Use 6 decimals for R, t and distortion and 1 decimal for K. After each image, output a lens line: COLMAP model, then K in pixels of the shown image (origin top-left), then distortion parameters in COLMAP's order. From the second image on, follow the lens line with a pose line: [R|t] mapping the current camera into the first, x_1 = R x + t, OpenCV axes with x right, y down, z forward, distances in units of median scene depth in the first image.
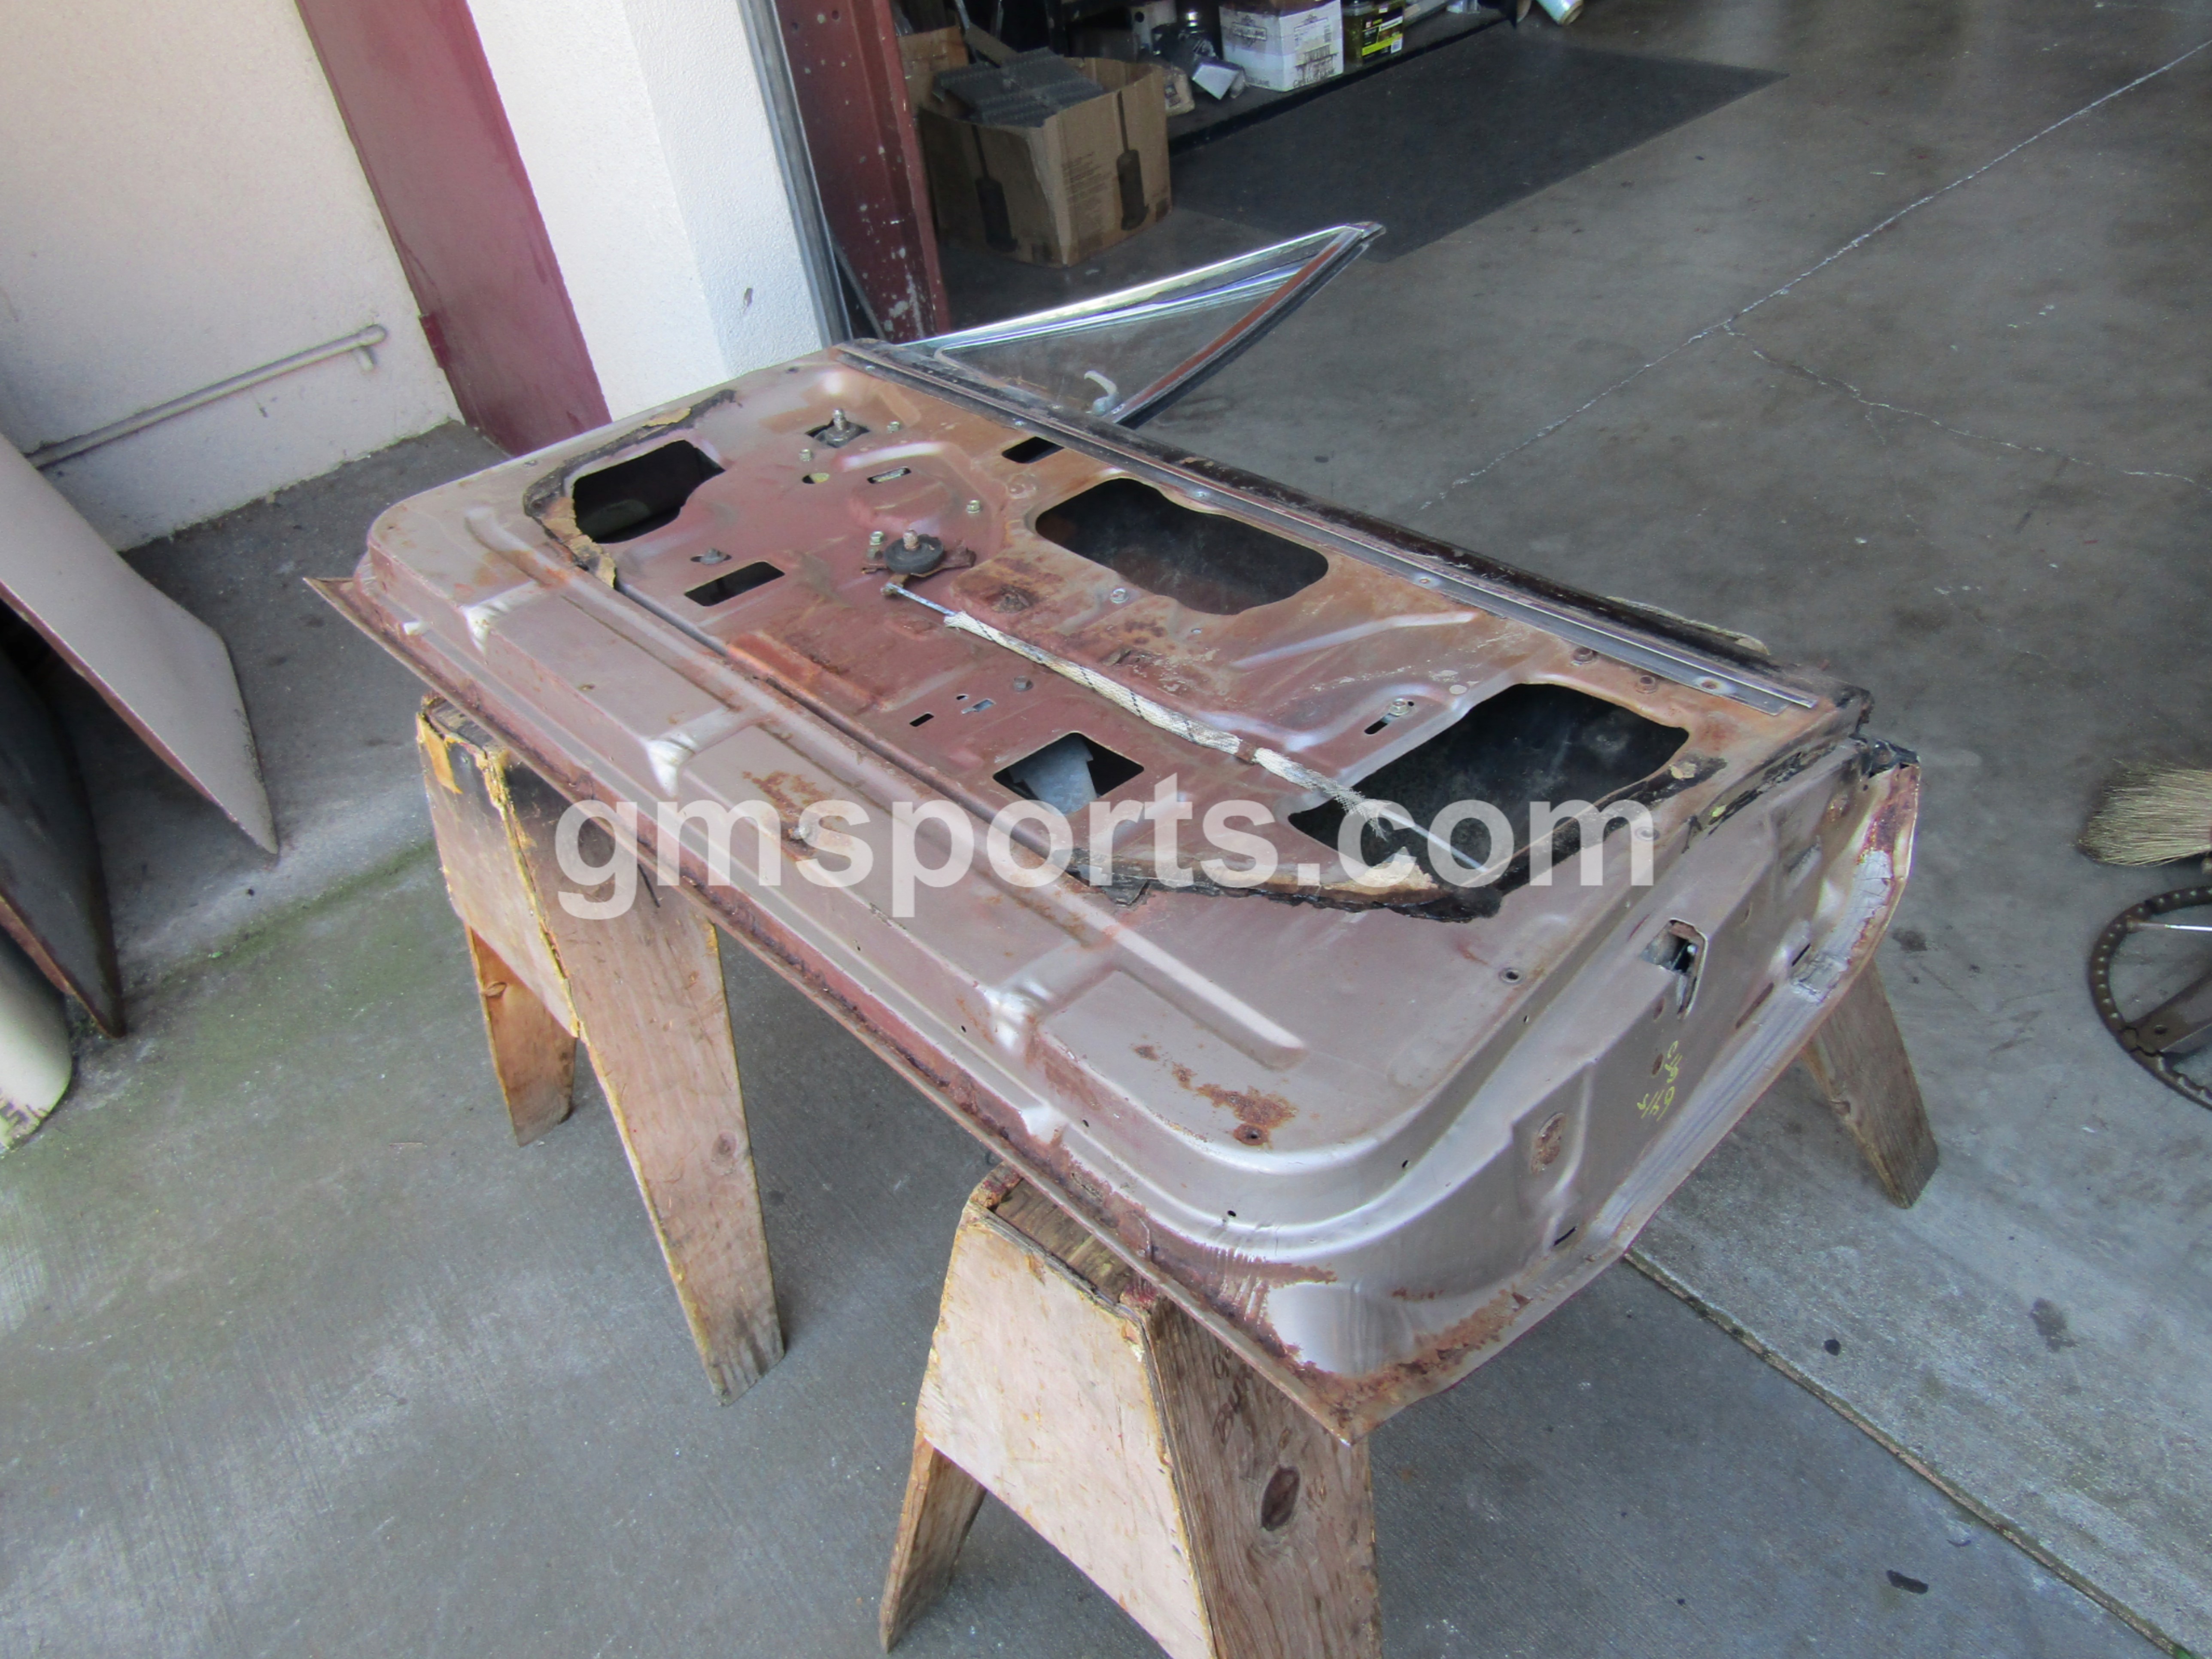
lens RADIAL K [[1578.0, 0, 1093.6], [0, 1578.0, 834.6], [0, 0, 1]] dist [-0.005960, -0.000063]
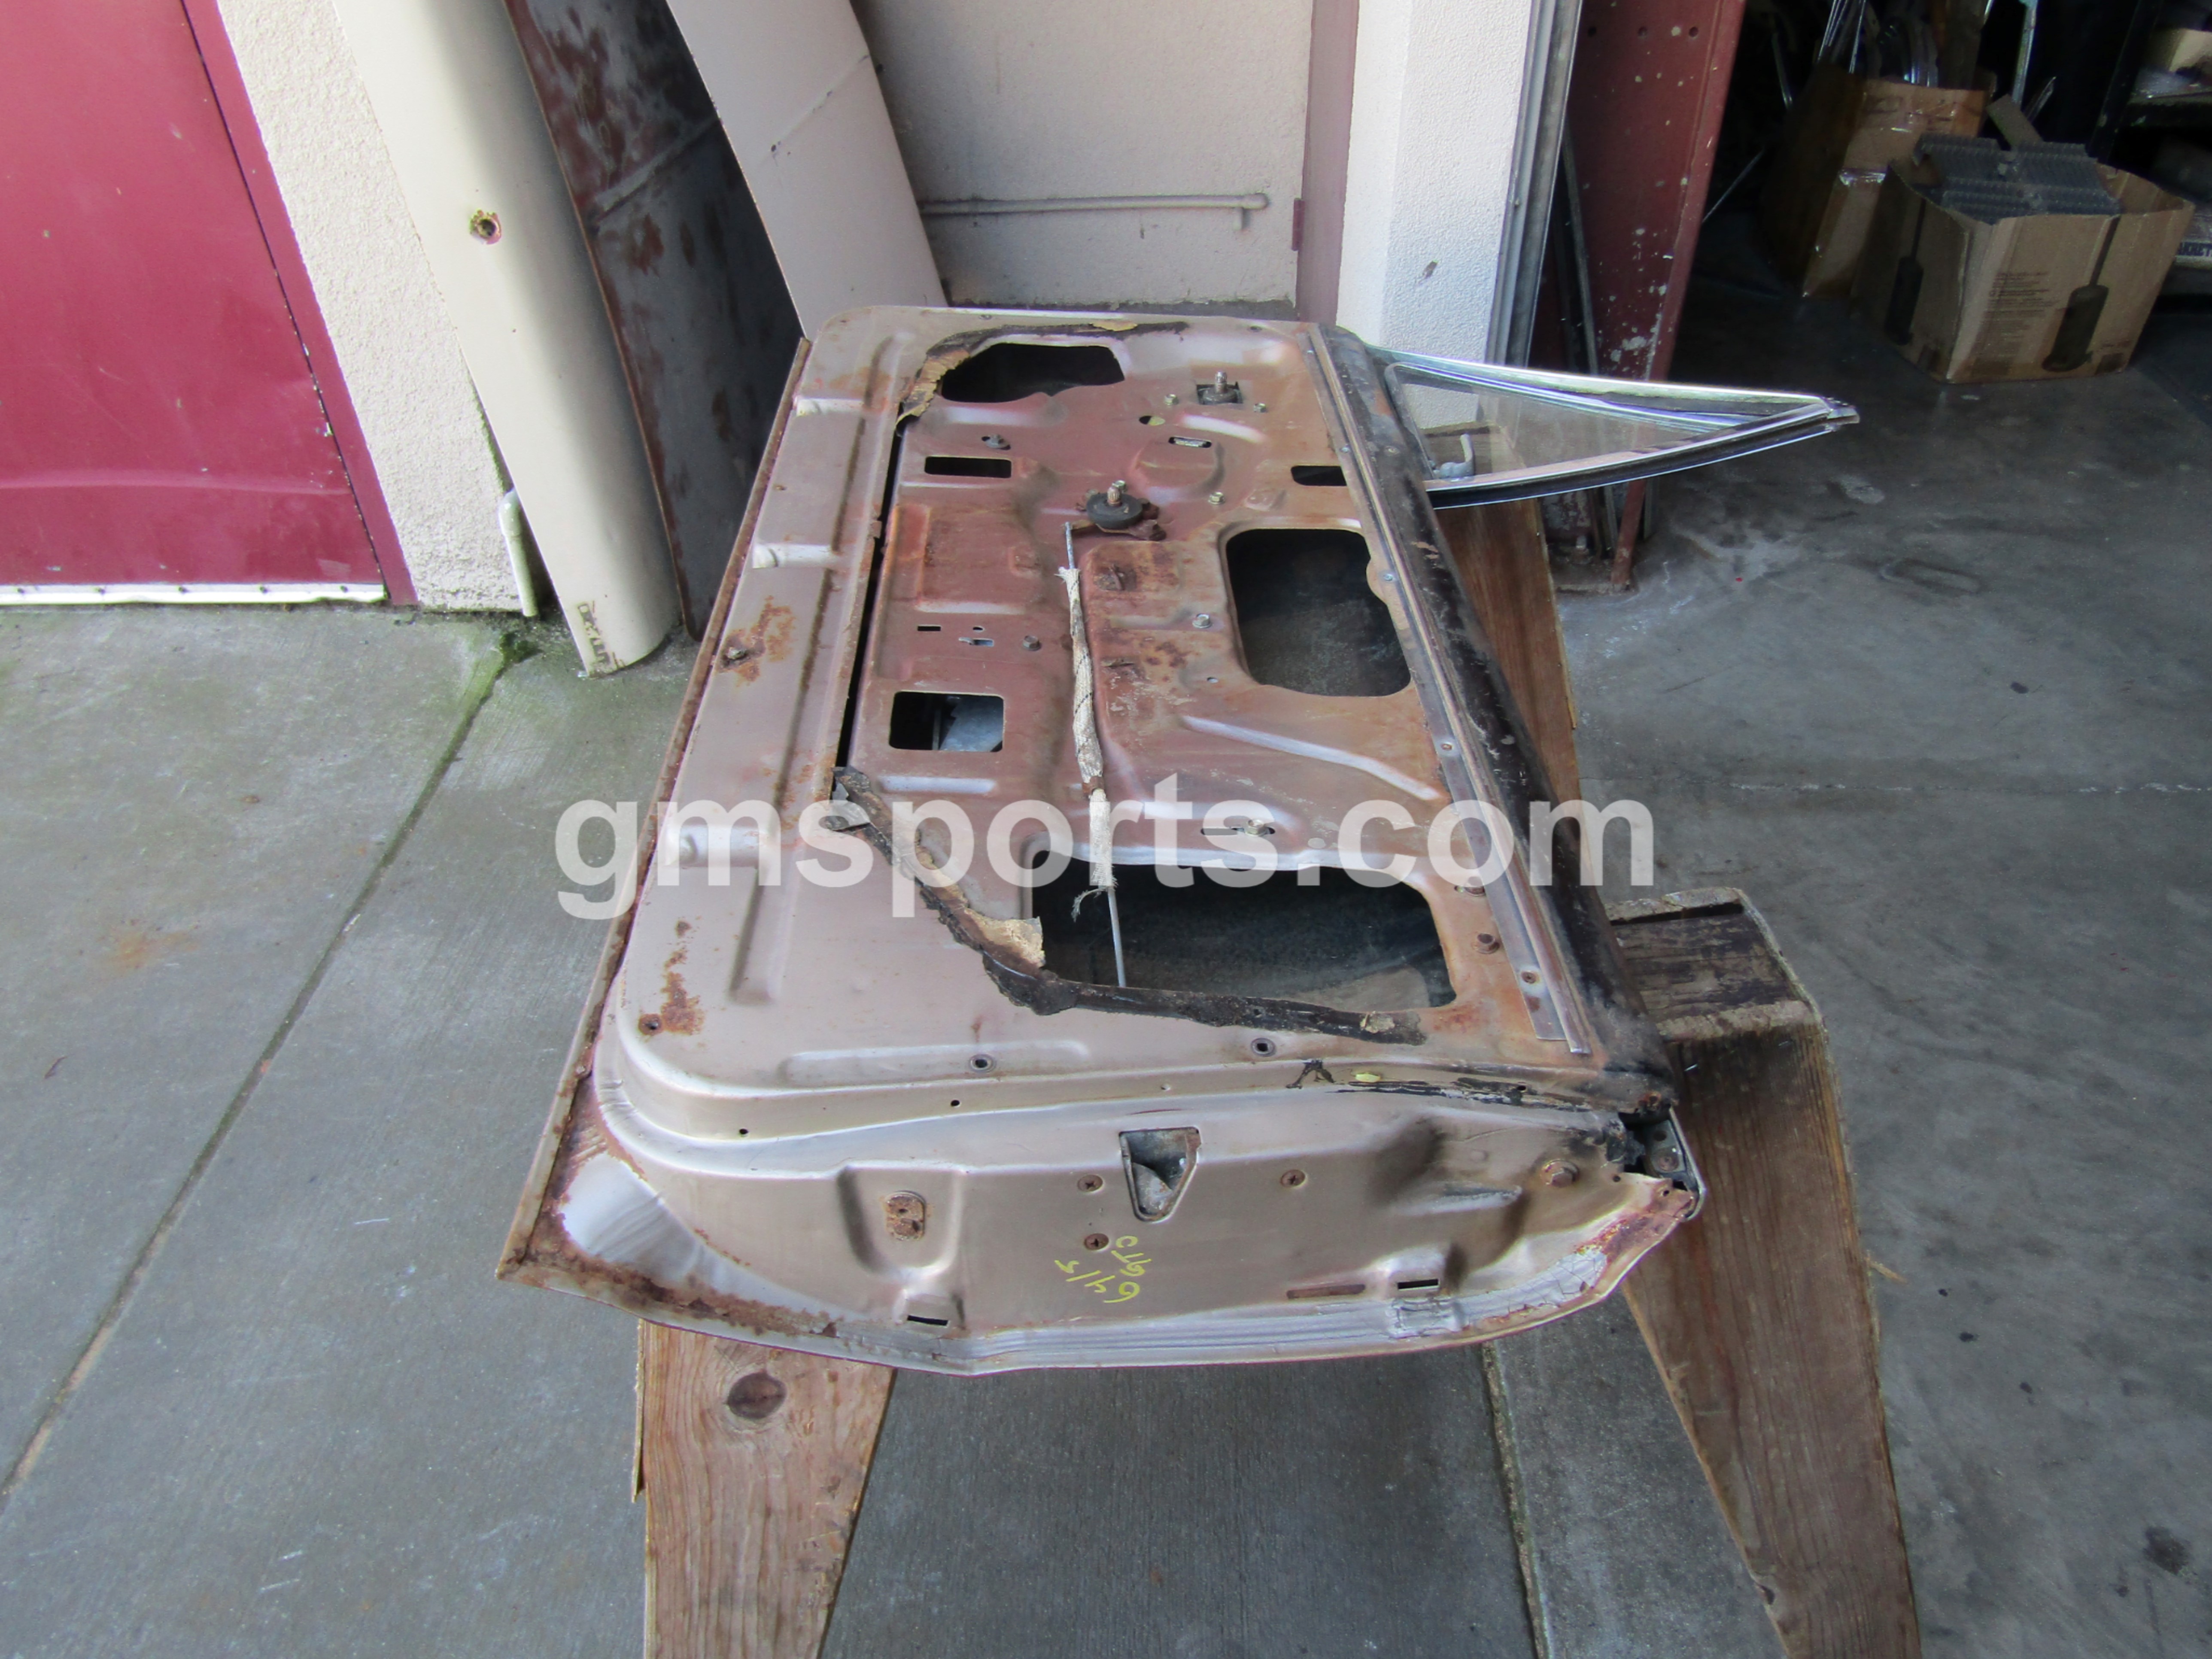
lens RADIAL K [[1578.0, 0, 1086.4], [0, 1578.0, 830.3], [0, 0, 1]] dist [-0.005960, -0.000063]
pose [[0.744691, 0.493542, -0.449280, 0.333165], [-0.480906, 0.863577, 0.151543, -0.106700], [0.462780, 0.103208, 0.880445, 0.066261]]
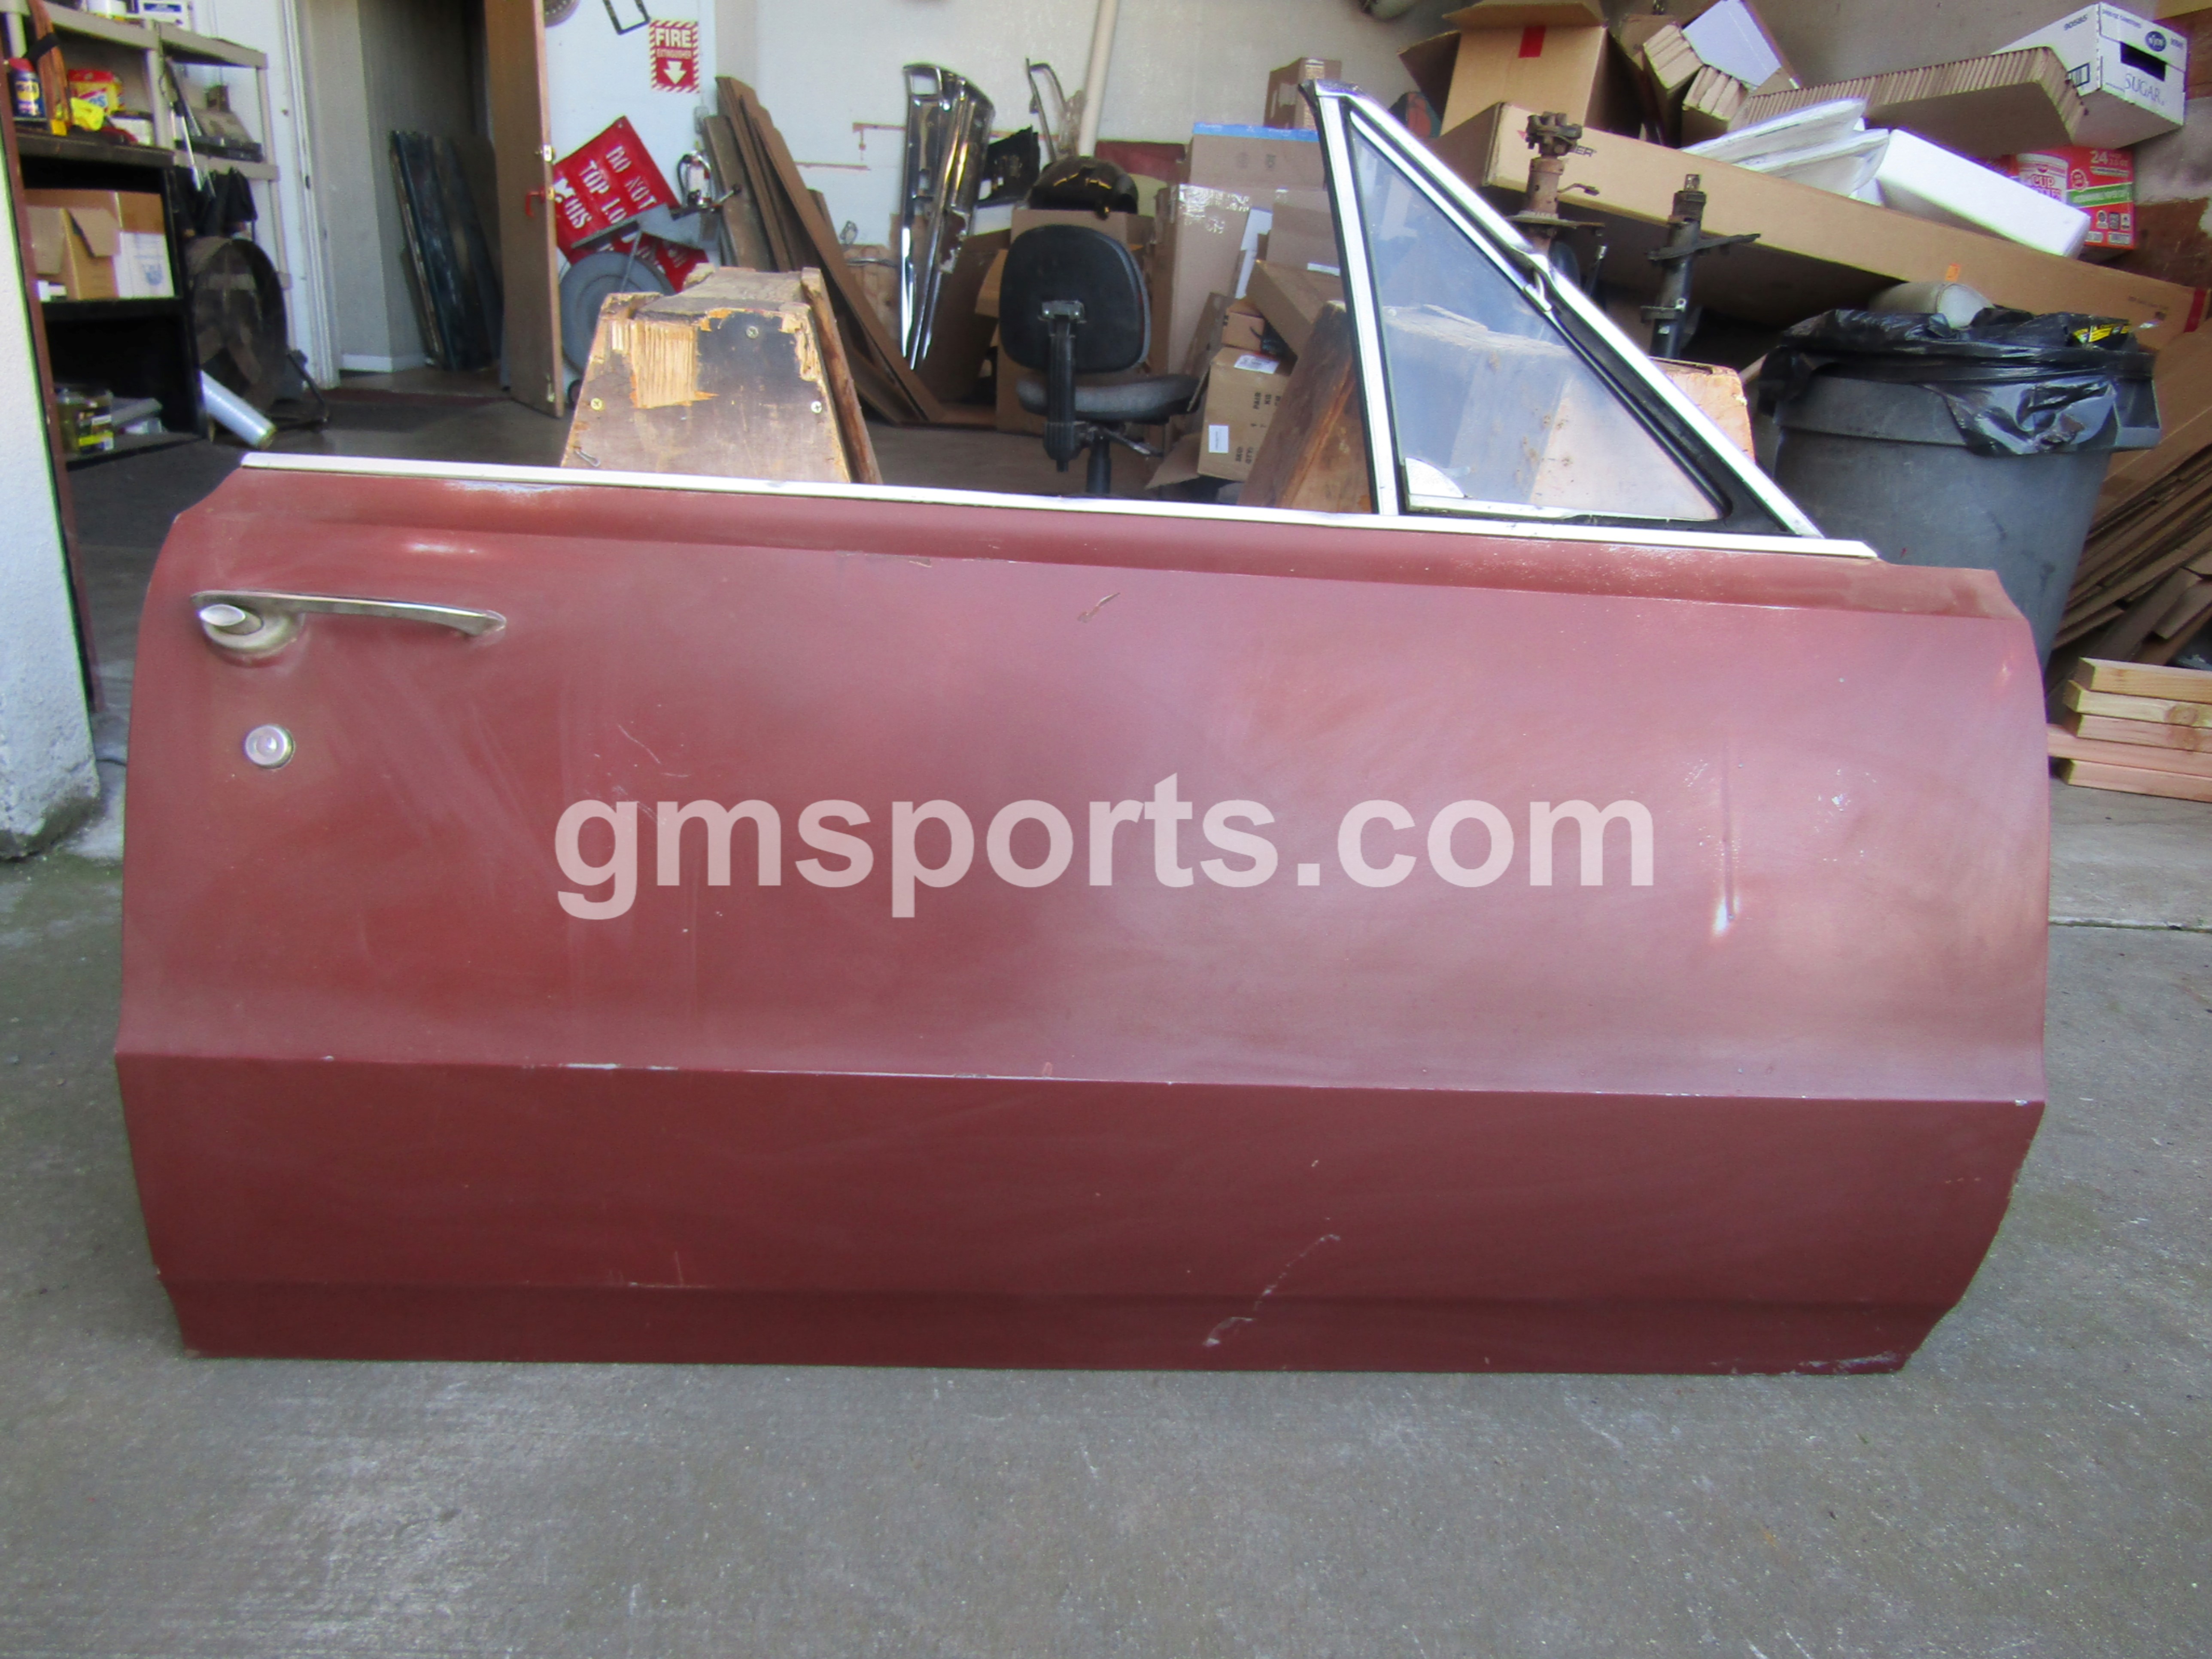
lens RADIAL K [[1578.0, 0, 1102.0], [0, 1578.0, 824.5], [0, 0, 1]] dist [-0.005960, -0.000063]
pose [[0.576043, -0.111831, 0.809733, -0.739469], [0.414599, 0.893694, -0.171519, 0.335454], [-0.704473, 0.434517, 0.561171, 0.411770]]
